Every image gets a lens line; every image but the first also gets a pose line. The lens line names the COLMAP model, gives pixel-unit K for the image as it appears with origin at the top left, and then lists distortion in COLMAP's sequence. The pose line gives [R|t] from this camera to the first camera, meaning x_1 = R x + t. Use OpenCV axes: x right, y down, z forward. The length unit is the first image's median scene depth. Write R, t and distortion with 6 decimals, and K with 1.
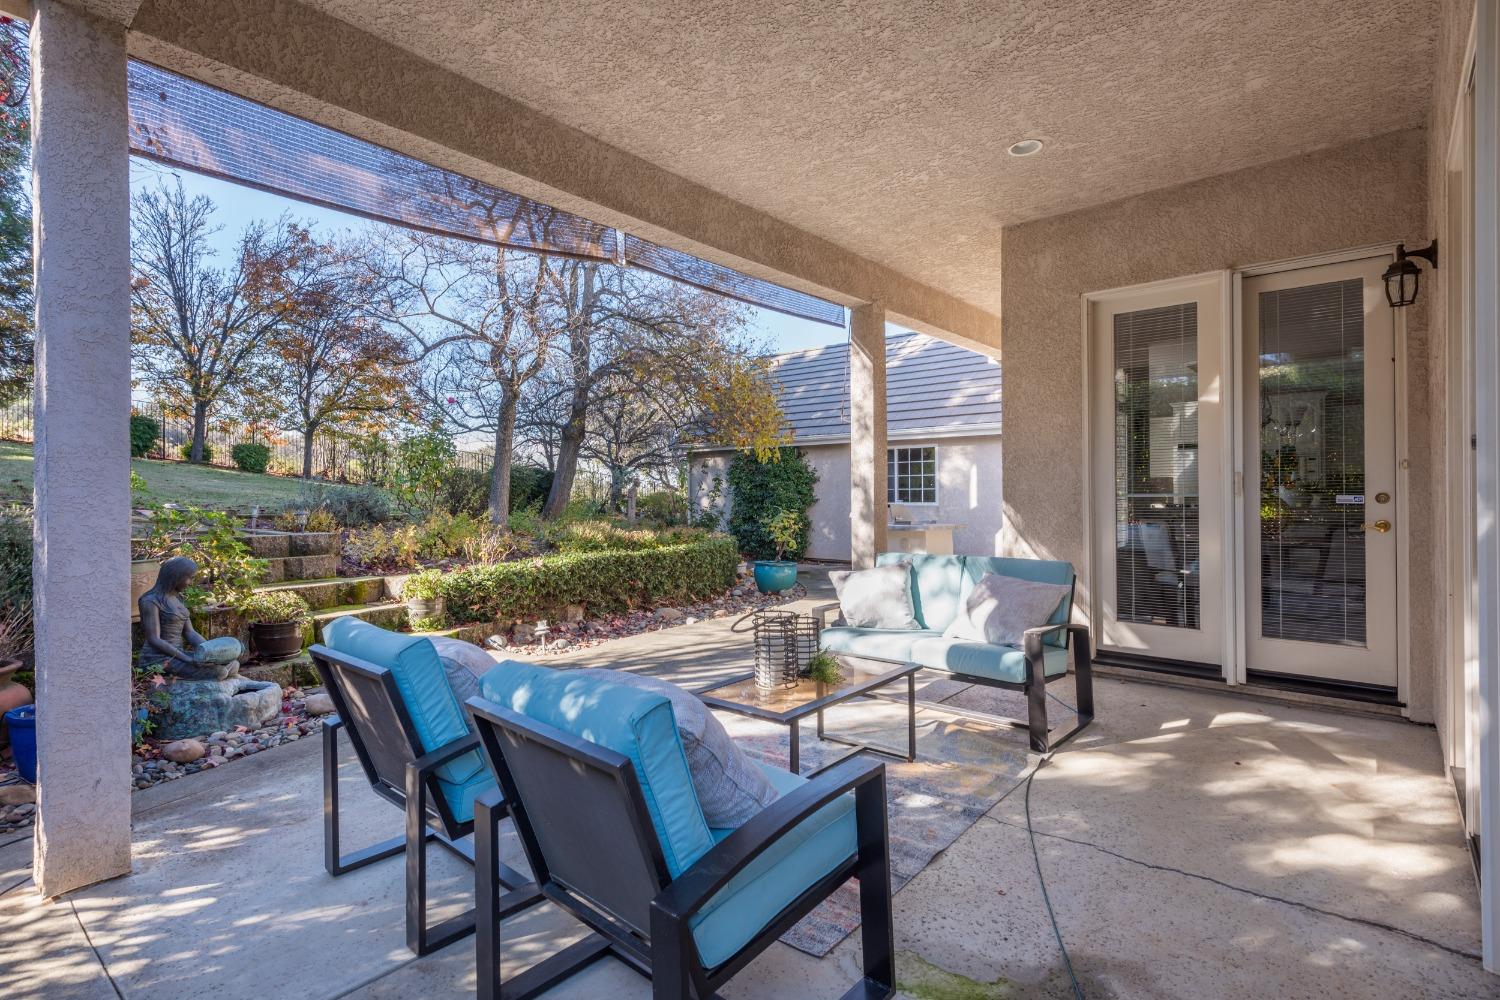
lens RADIAL K [[741.6, 0, 733.9], [0, 741.6, 506.1], [0, 0, 1]] dist [0.001767, 0.000120]
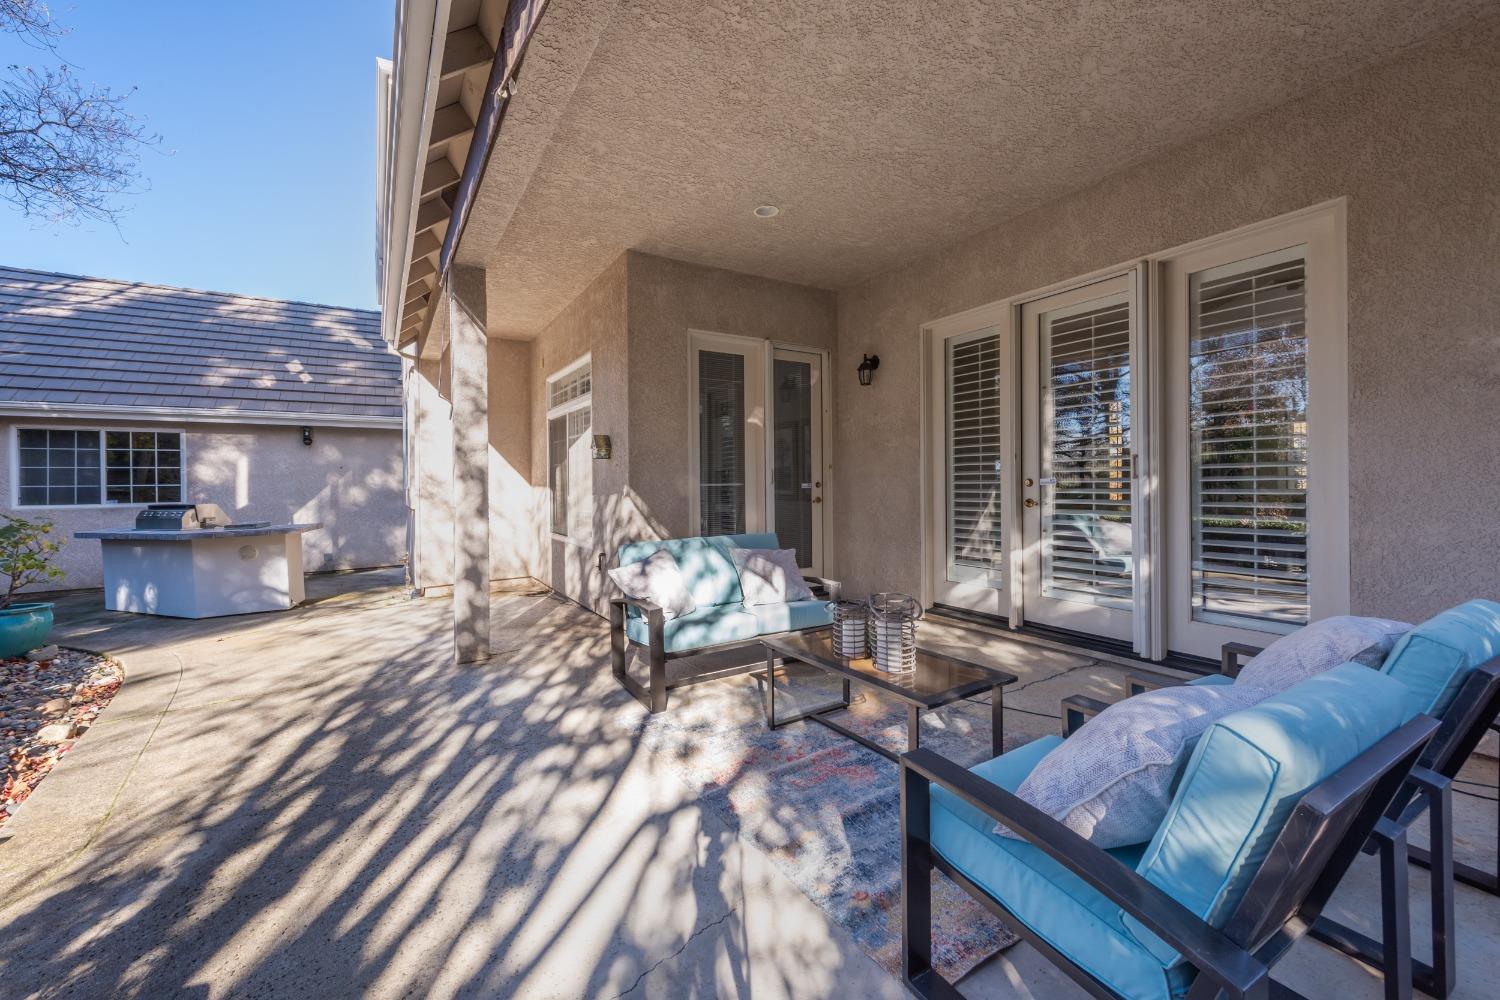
lens RADIAL K [[597.9, 0, 750.0], [0, 597.9, 500.0], [0, 0, 1]] dist [-0.000777, -0.000034]
pose [[0.277273, -0.030063, 0.960321, -0.406610], [0.029090, 0.999315, 0.022885, -0.008142], [-0.960351, 0.021590, 0.277958, 0.498399]]
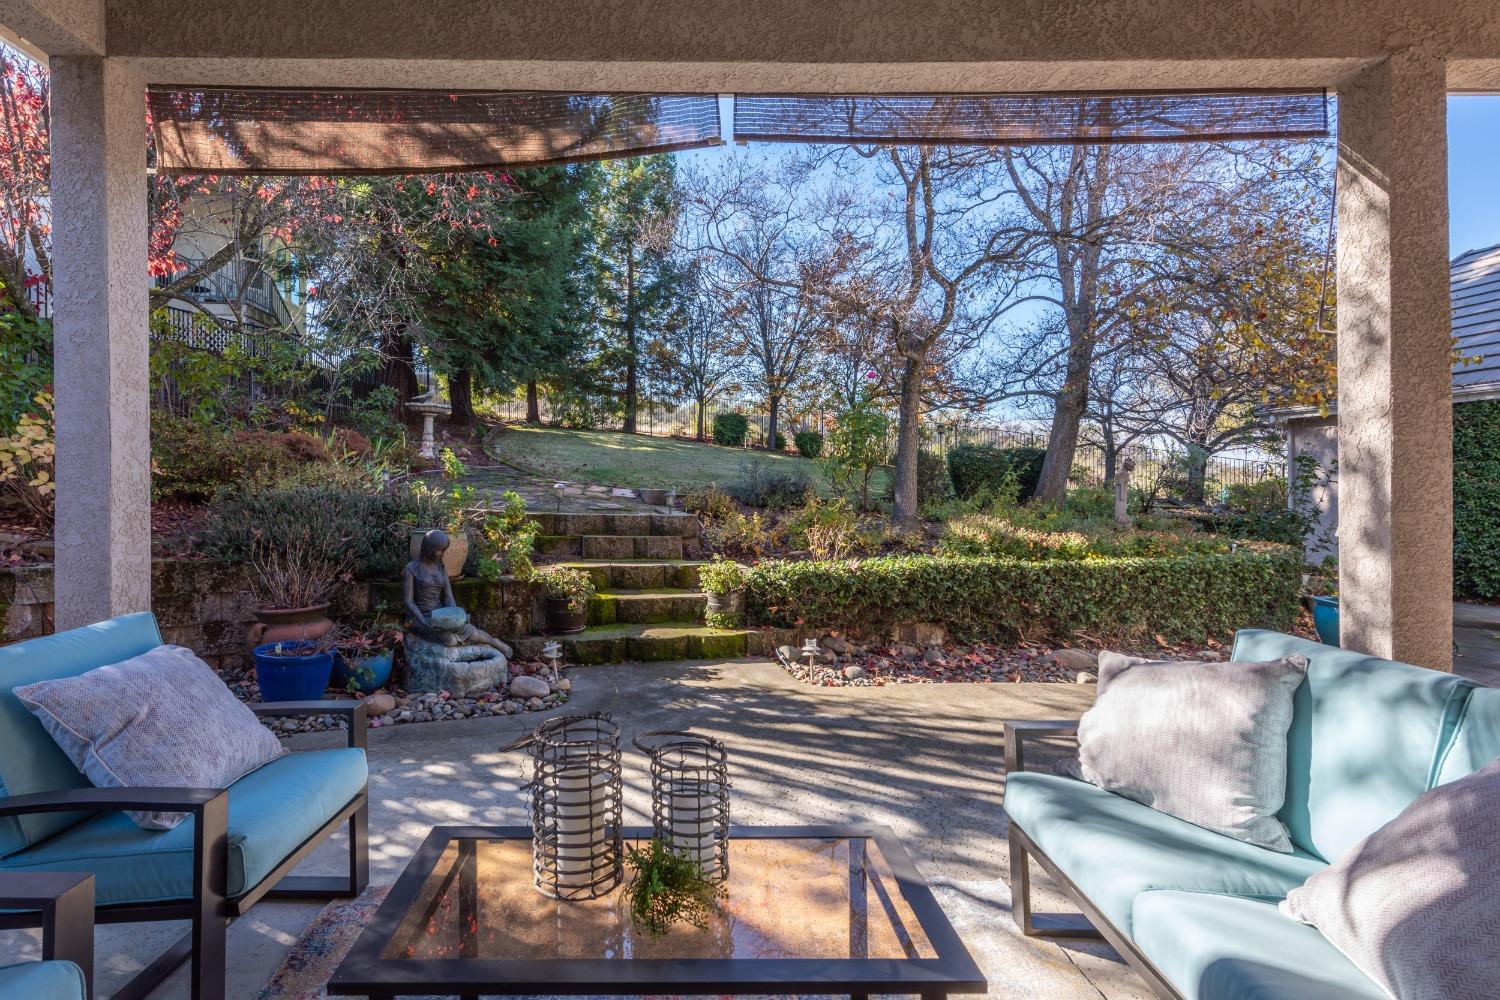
lens RADIAL K [[730.6, 0, 657.5], [0, 730.6, 484.5], [0, 0, 1]] dist [0.027330, -0.019794]
pose [[0.646981, 0.016502, -0.762328, 0.233273], [-0.020947, 0.999773, 0.003864, -0.010558], [0.762219, 0.013469, 0.647179, 0.373052]]
